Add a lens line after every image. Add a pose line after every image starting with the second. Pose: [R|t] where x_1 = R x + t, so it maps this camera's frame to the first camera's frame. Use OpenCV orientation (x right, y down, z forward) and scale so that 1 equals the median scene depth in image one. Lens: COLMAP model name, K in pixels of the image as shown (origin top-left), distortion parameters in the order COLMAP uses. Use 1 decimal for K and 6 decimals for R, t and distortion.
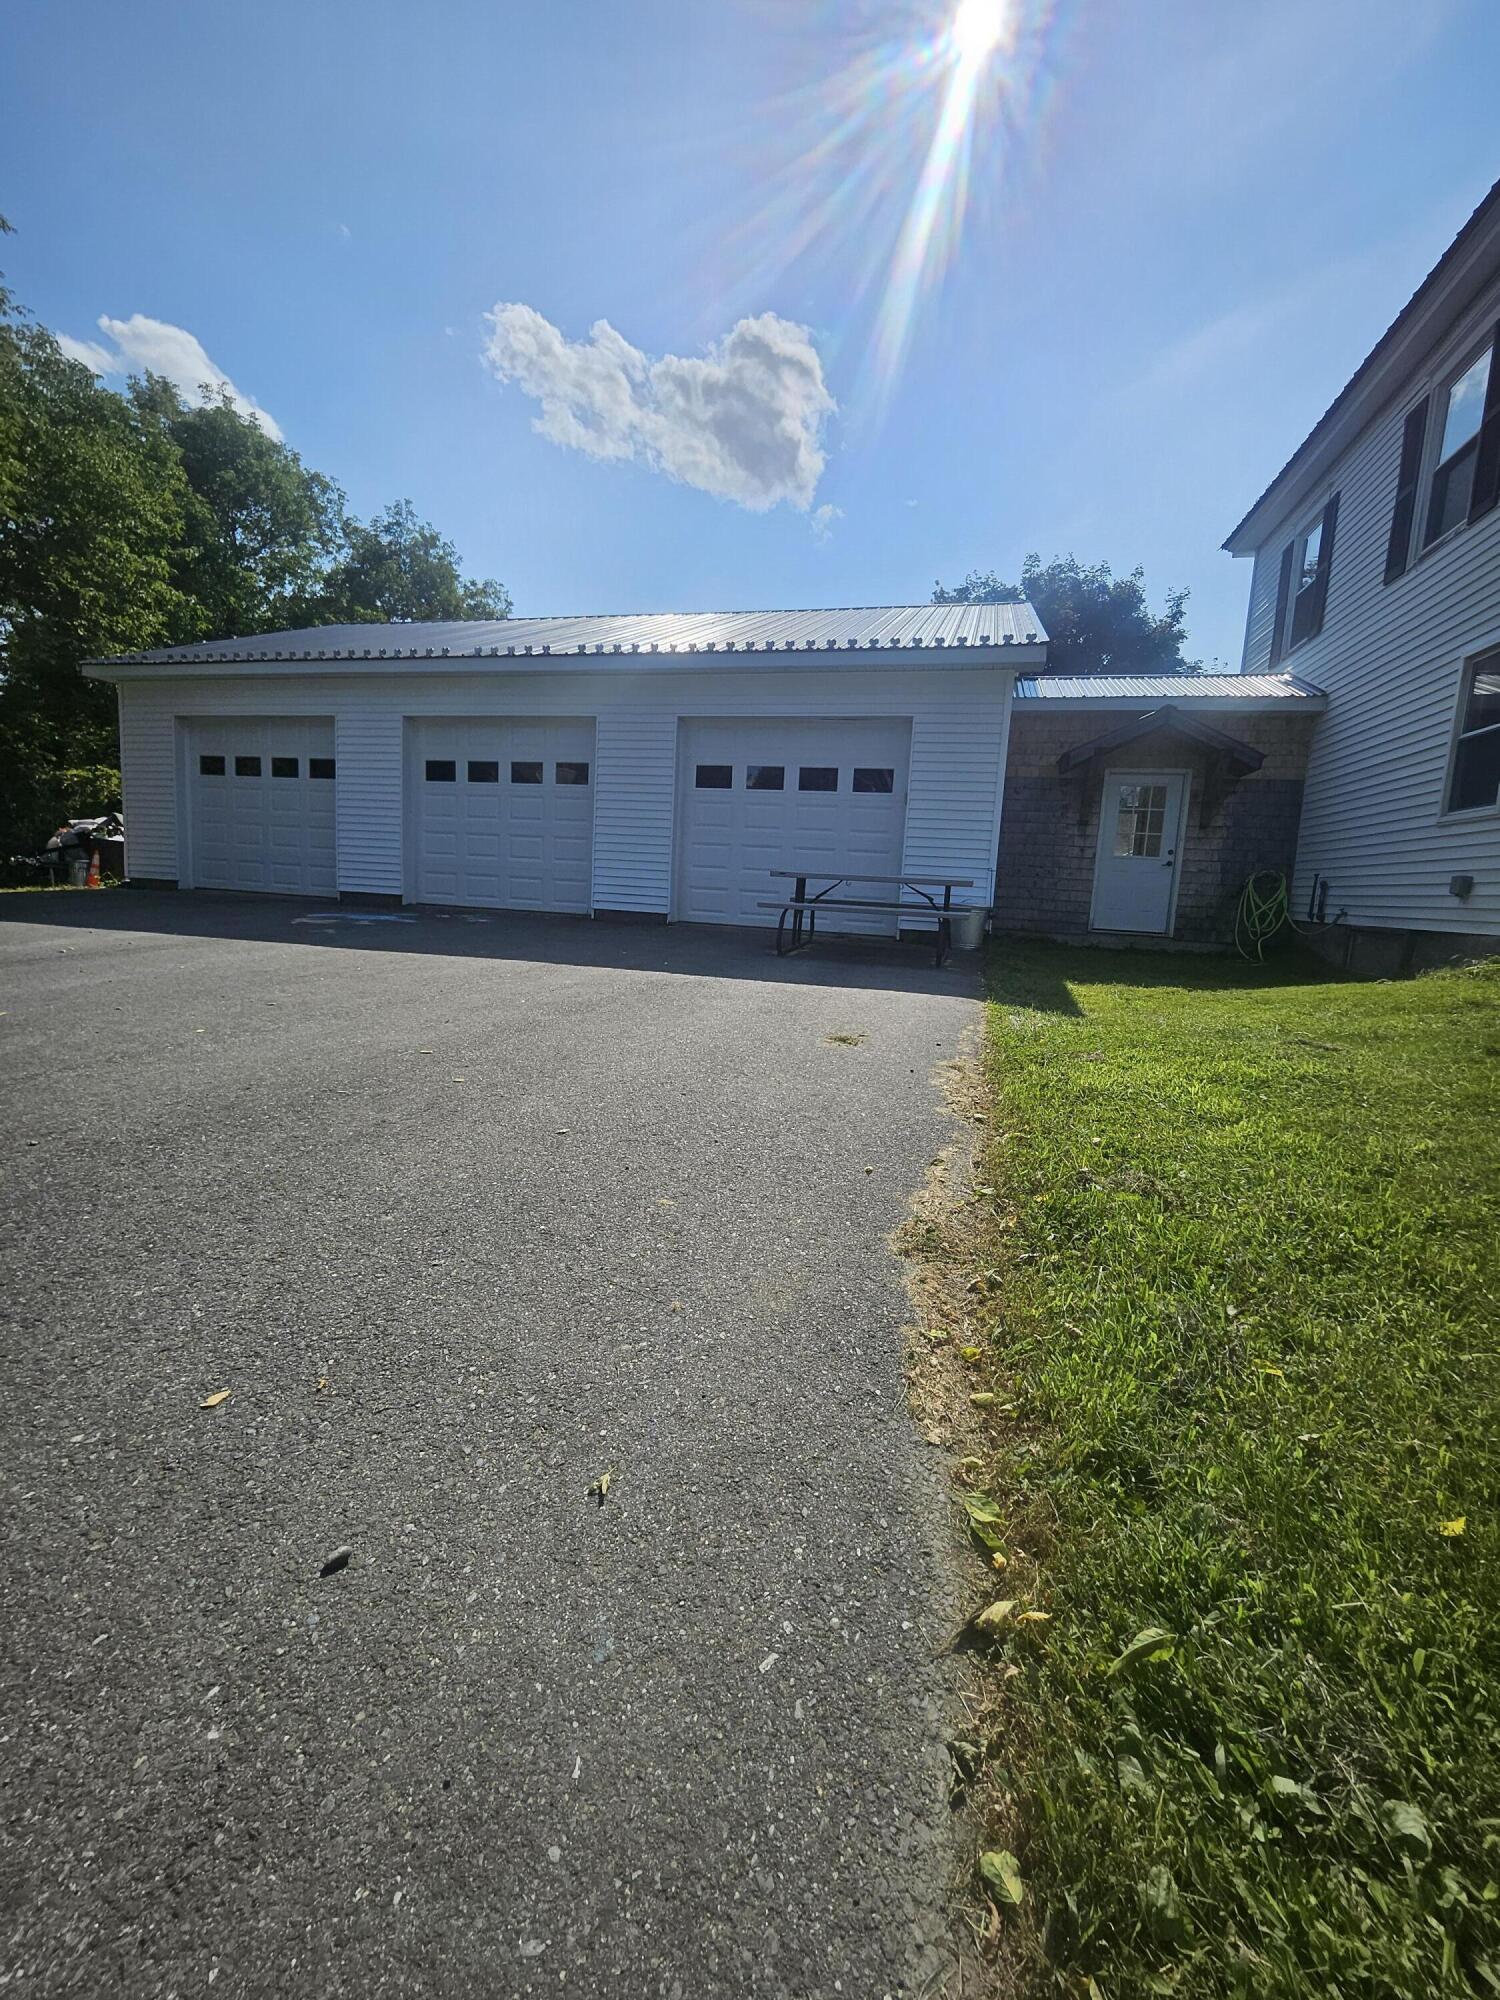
lens RADIAL K [[784.4, 0, 758.4], [0, 784.4, 974.3], [0, 0, 1]] dist [0.021899, -0.017762]
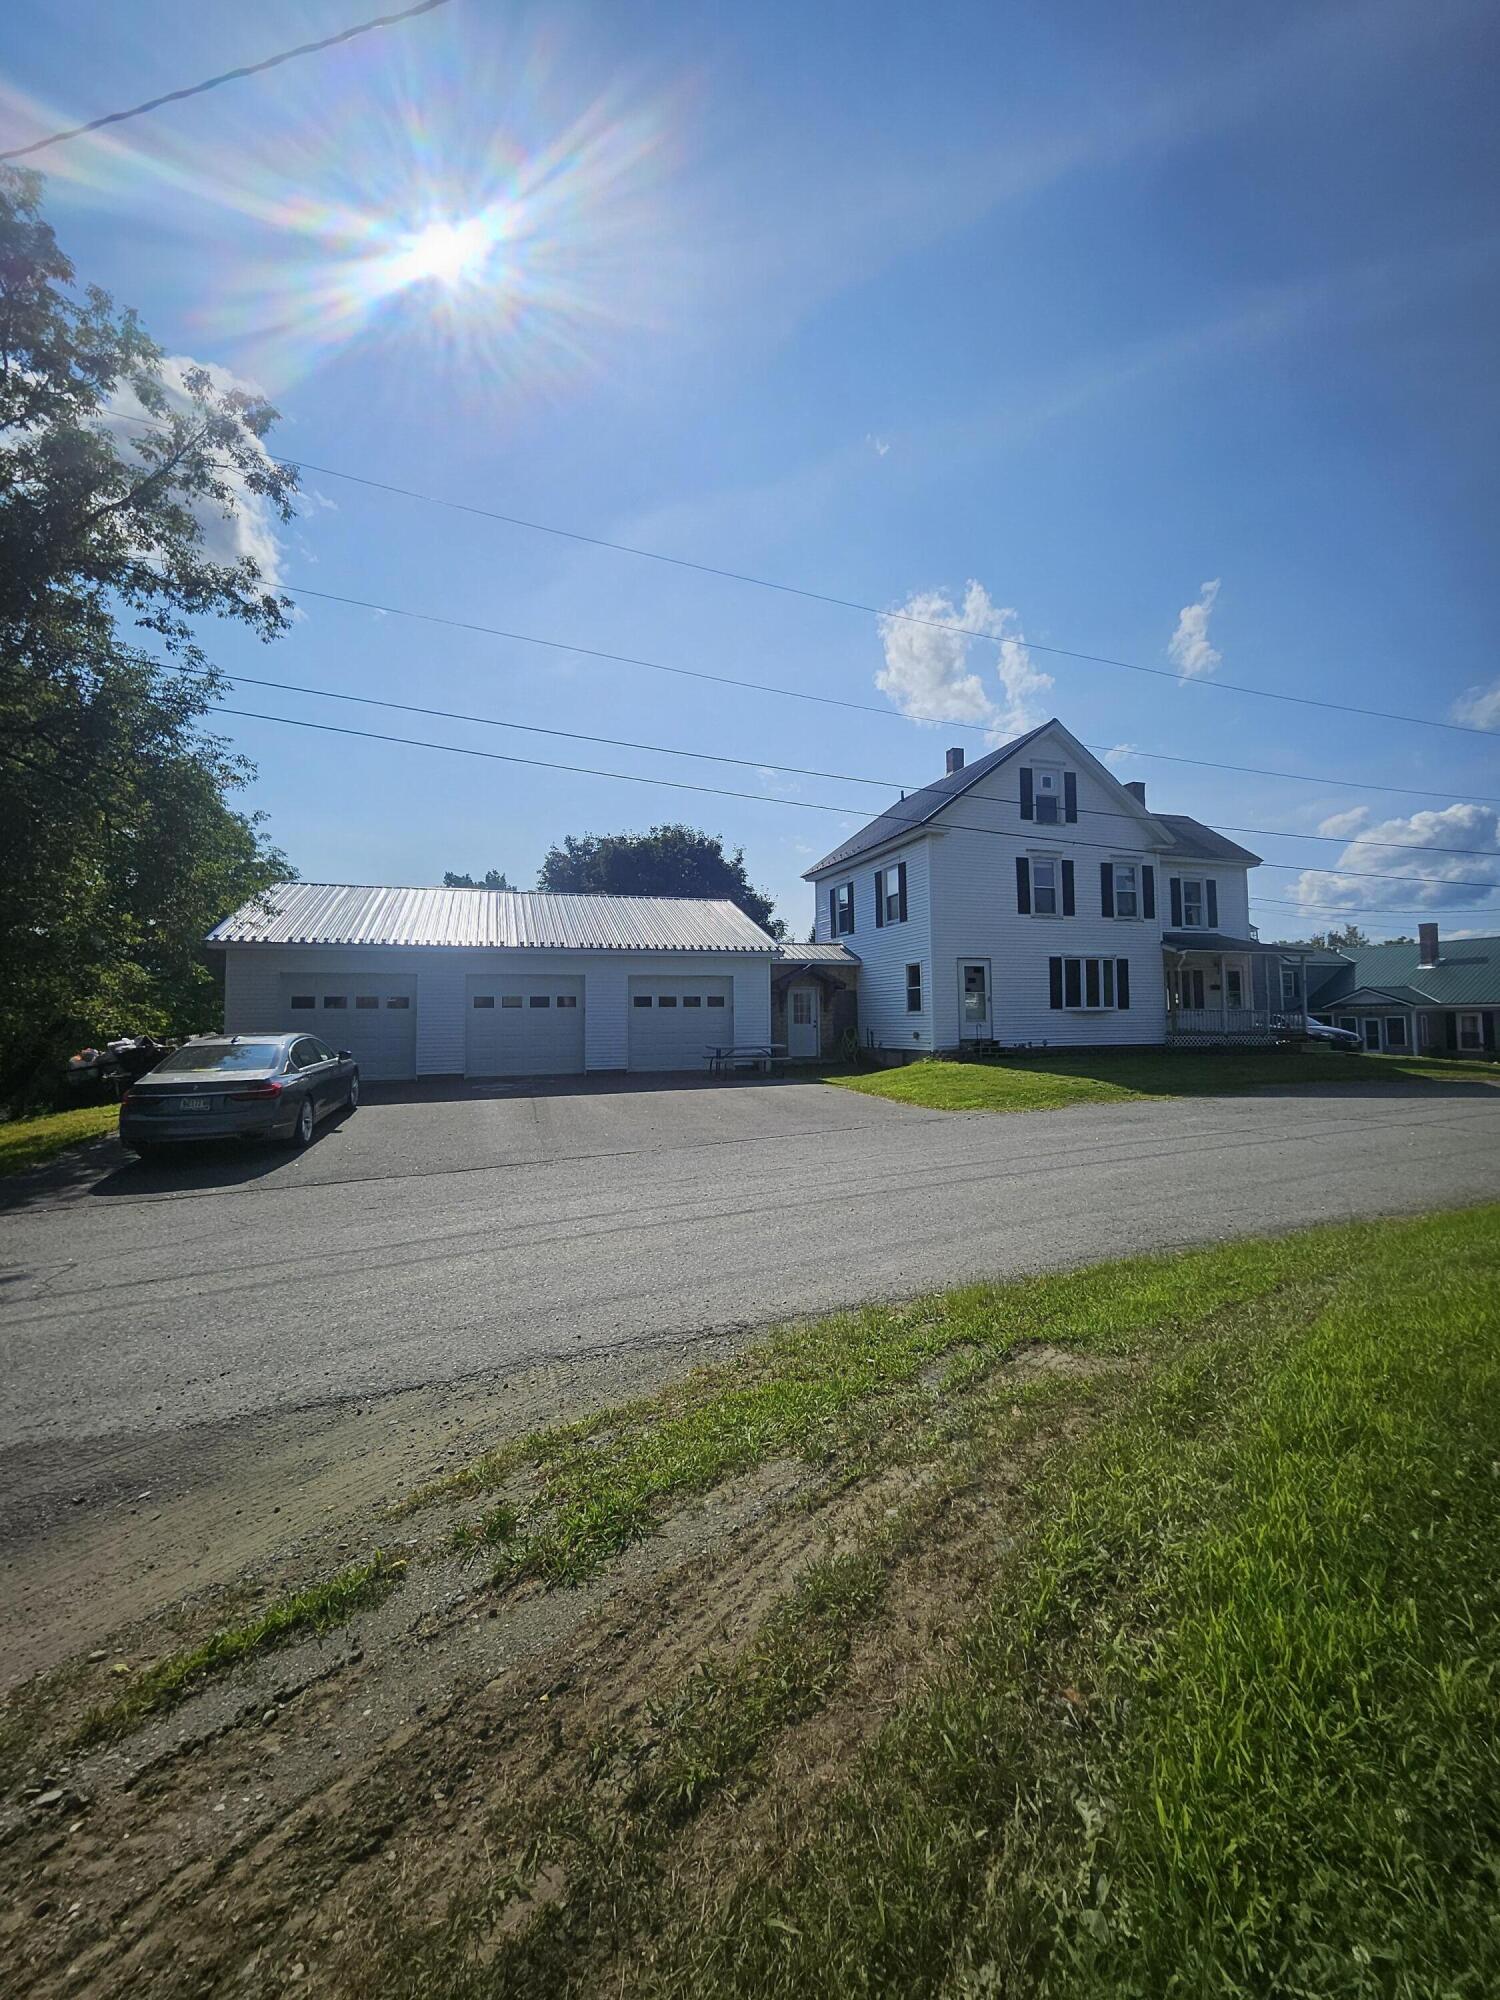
lens RADIAL K [[788.2, 0, 757.1], [0, 788.2, 973.1], [0, 0, 1]] dist [0.000787, 0.000649]
pose [[0.834164, -0.035399, 0.550379, -0.879627], [0.121644, 0.985171, -0.121002, -0.032505], [-0.537934, 0.167886, 0.826100, -0.841735]]
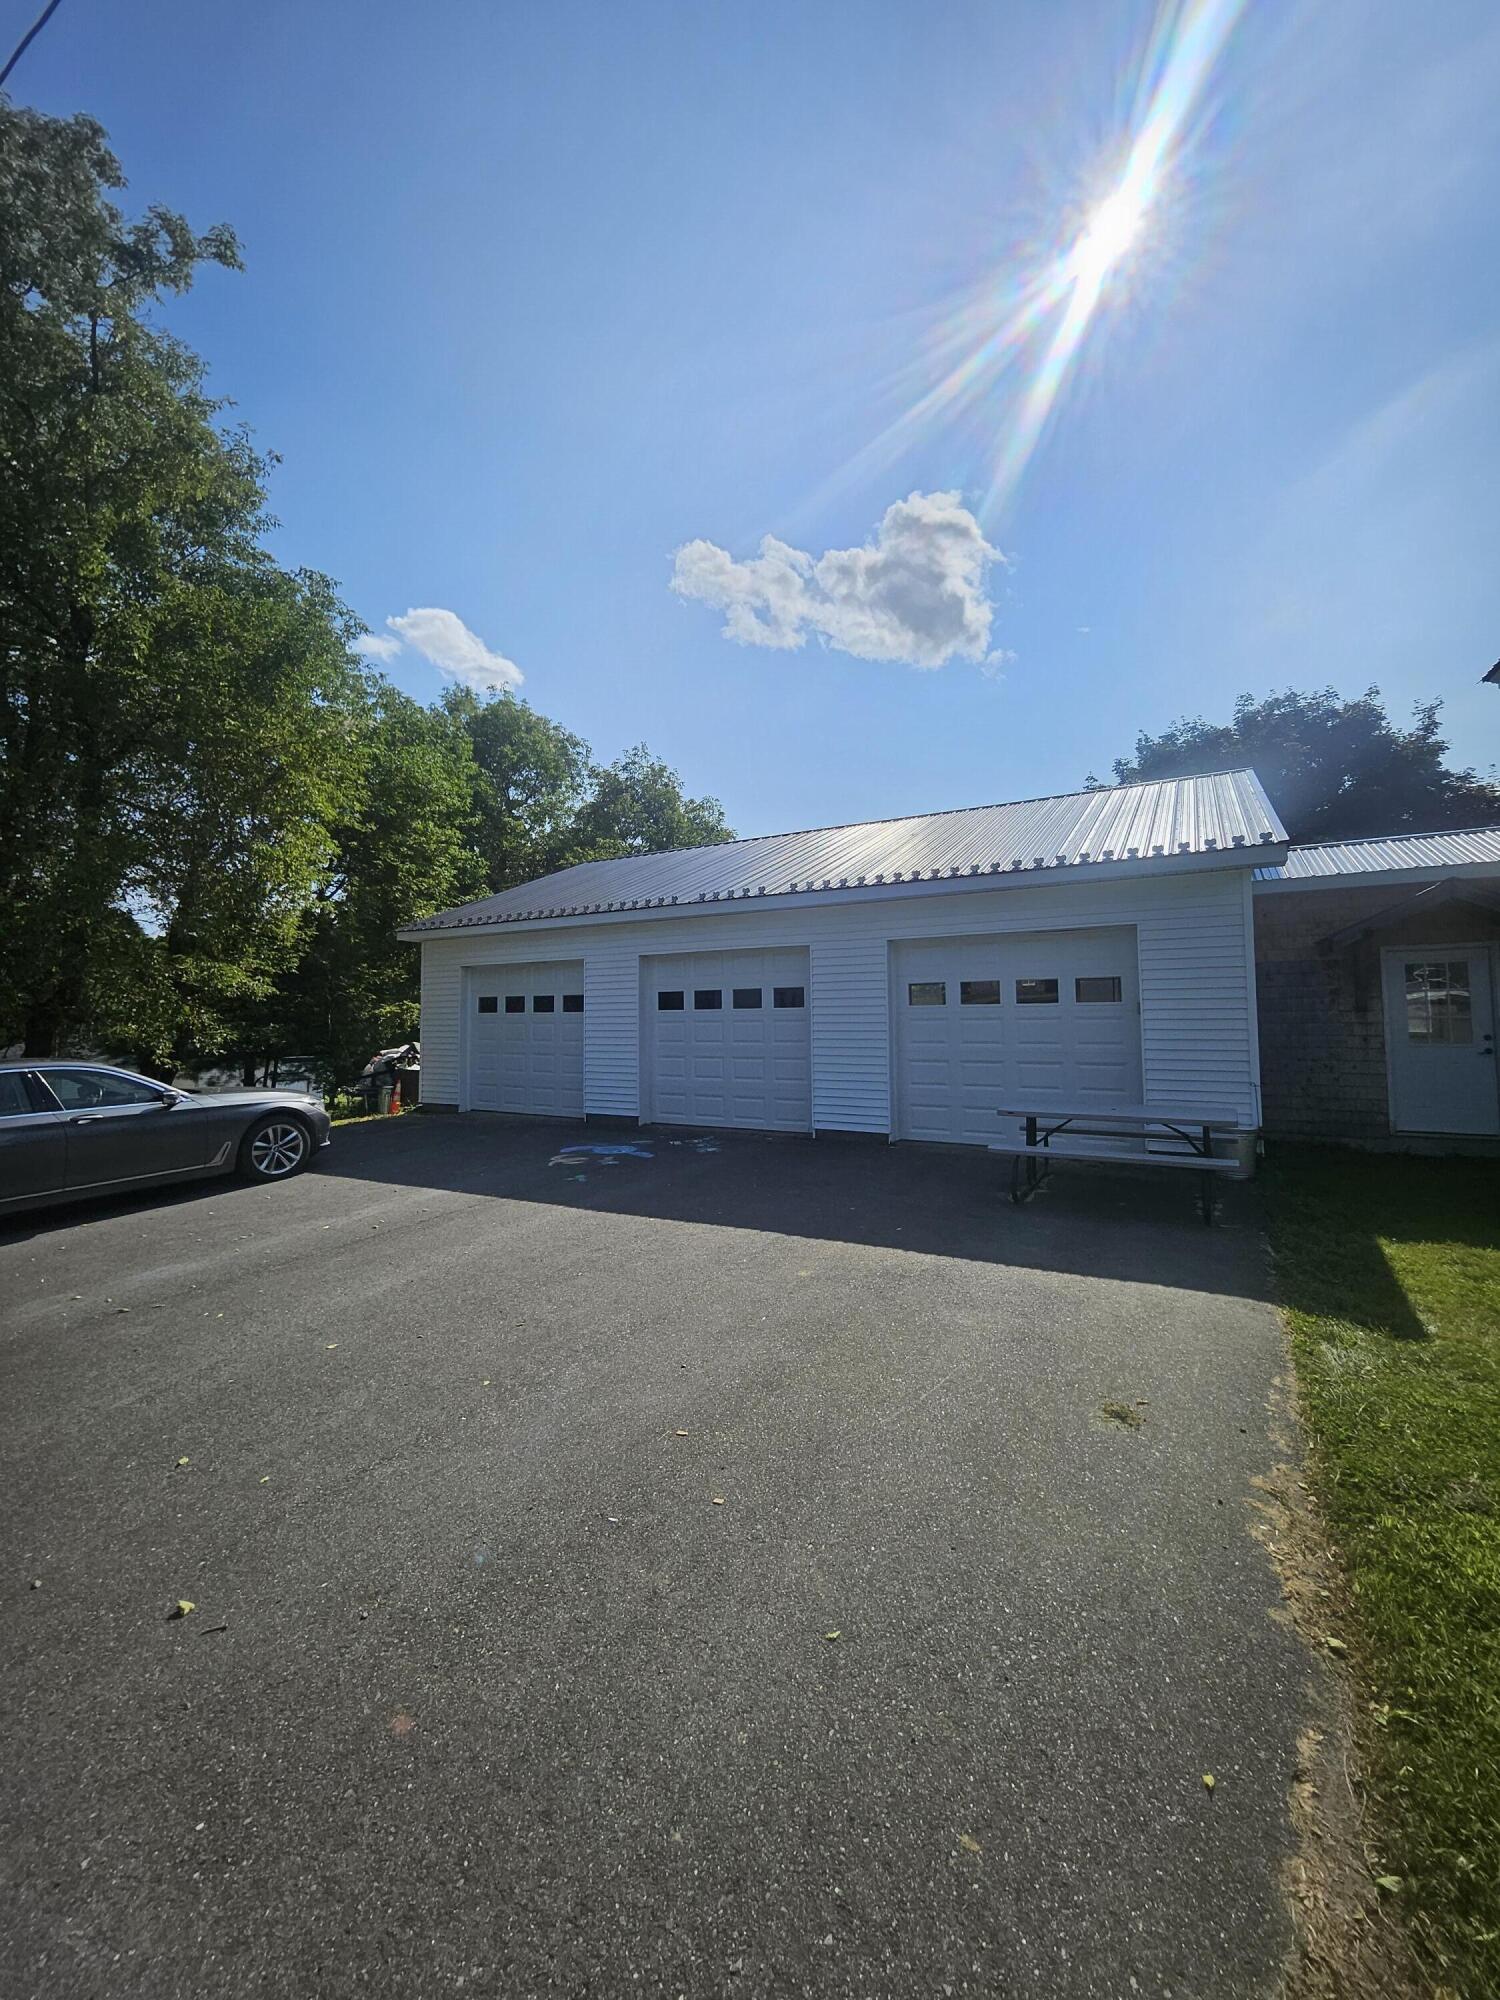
lens RADIAL K [[788.2, 0, 757.1], [0, 788.2, 973.1], [0, 0, 1]] dist [0.000787, 0.000649]
pose [[0.964314, -0.075141, -0.253875, -0.007751], [0.025711, 0.980927, -0.192670, -0.079280], [0.263510, 0.179267, 0.947853, -0.011093]]
